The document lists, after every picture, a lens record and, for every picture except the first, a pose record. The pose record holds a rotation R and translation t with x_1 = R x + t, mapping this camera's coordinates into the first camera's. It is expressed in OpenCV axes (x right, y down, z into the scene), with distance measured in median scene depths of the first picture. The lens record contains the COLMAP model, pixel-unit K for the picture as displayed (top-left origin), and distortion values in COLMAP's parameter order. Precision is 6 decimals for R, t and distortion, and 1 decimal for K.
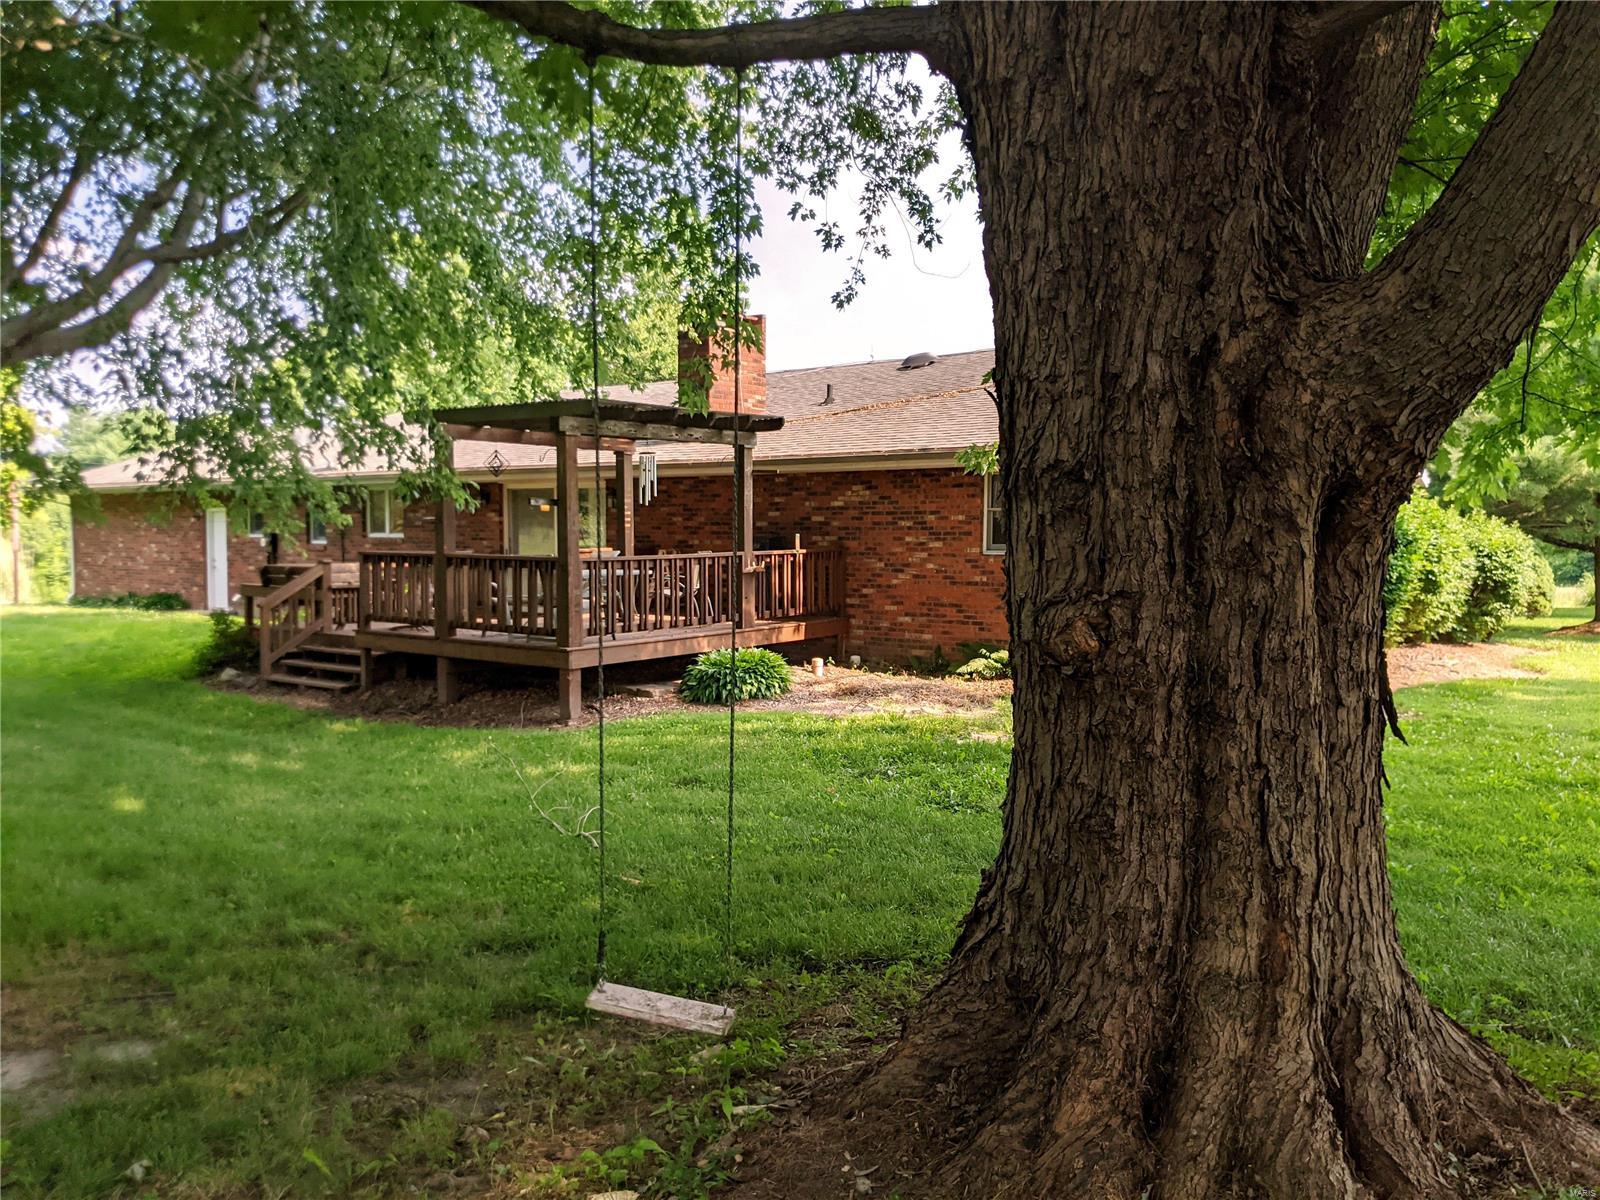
lens RADIAL K [[1235.2, 0, 831.8], [0, 1235.2, 603.3], [0, 0, 1]] dist [0.002912, -0.056157]
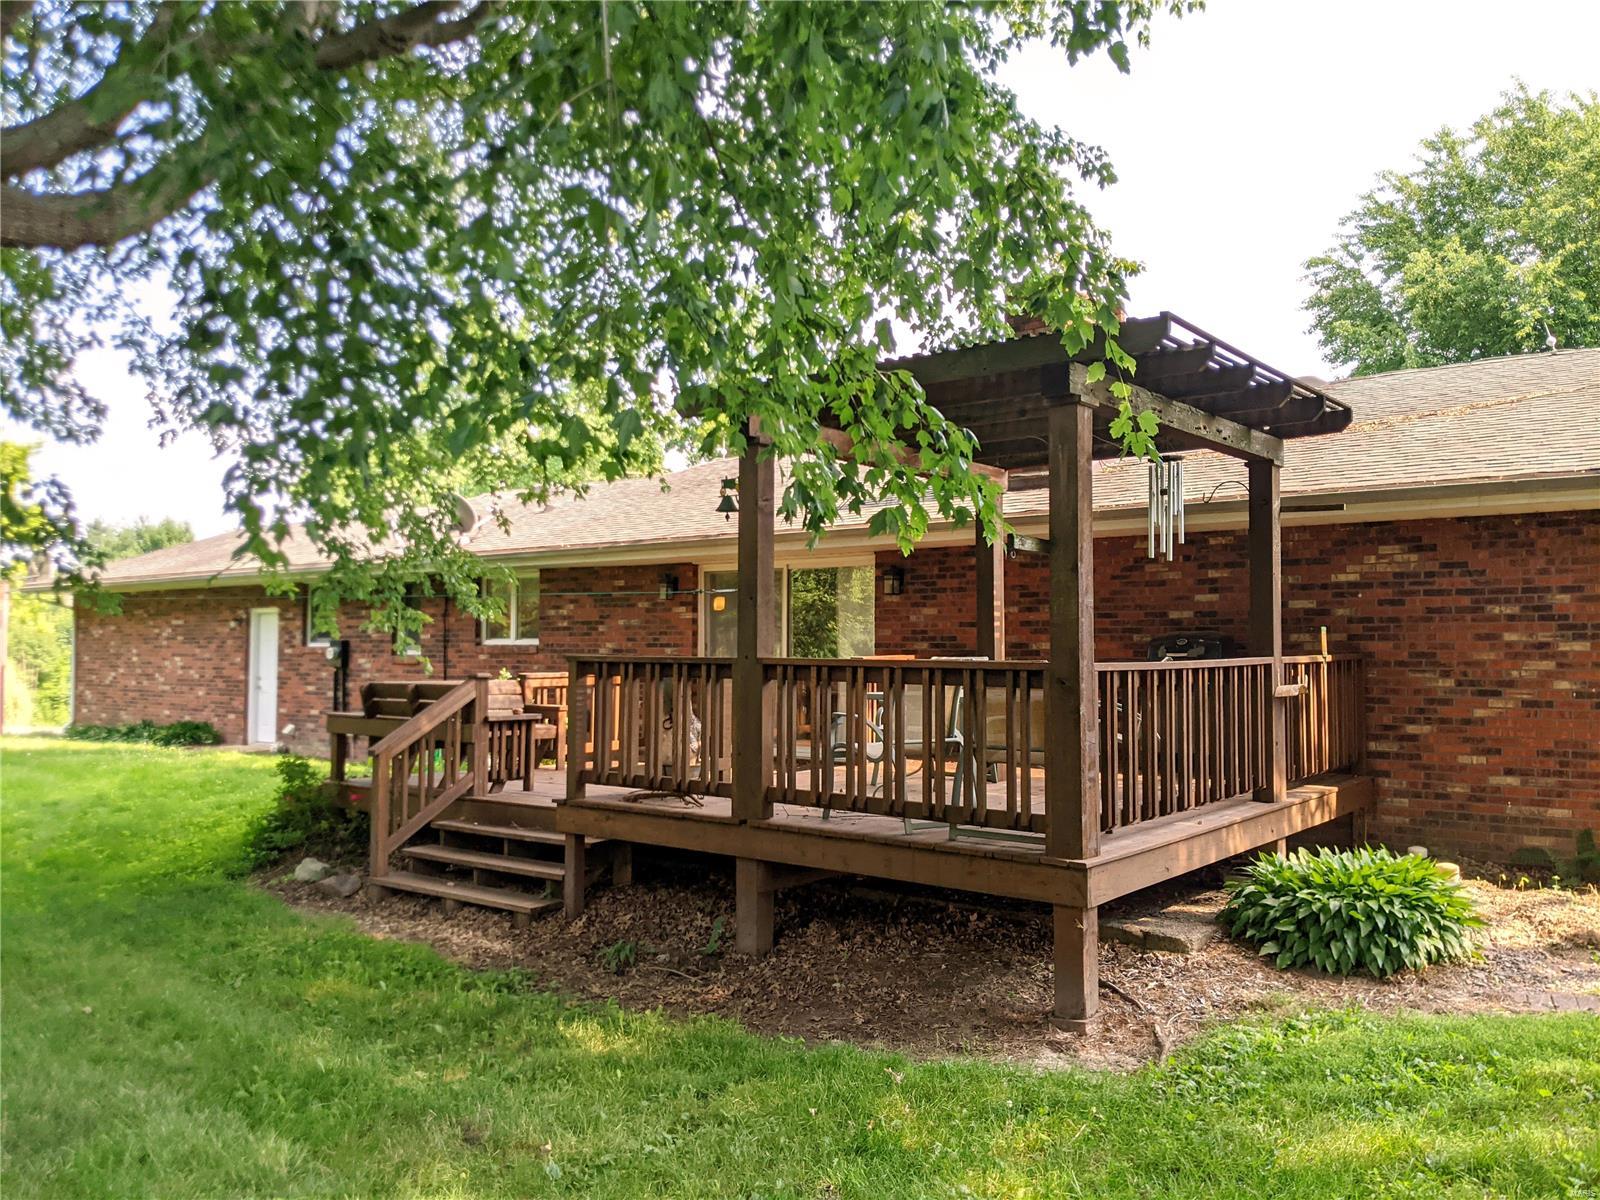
lens RADIAL K [[1278.1, 0, 800.0], [0, 1278.1, 600.0], [0, 0, 1]] dist [0.125410, -0.237054]
pose [[0.998675, -0.002261, -0.051405, -0.224390], [-0.002814, 0.995138, -0.098450, -0.009573], [0.051378, 0.098464, 0.993813, 0.386818]]
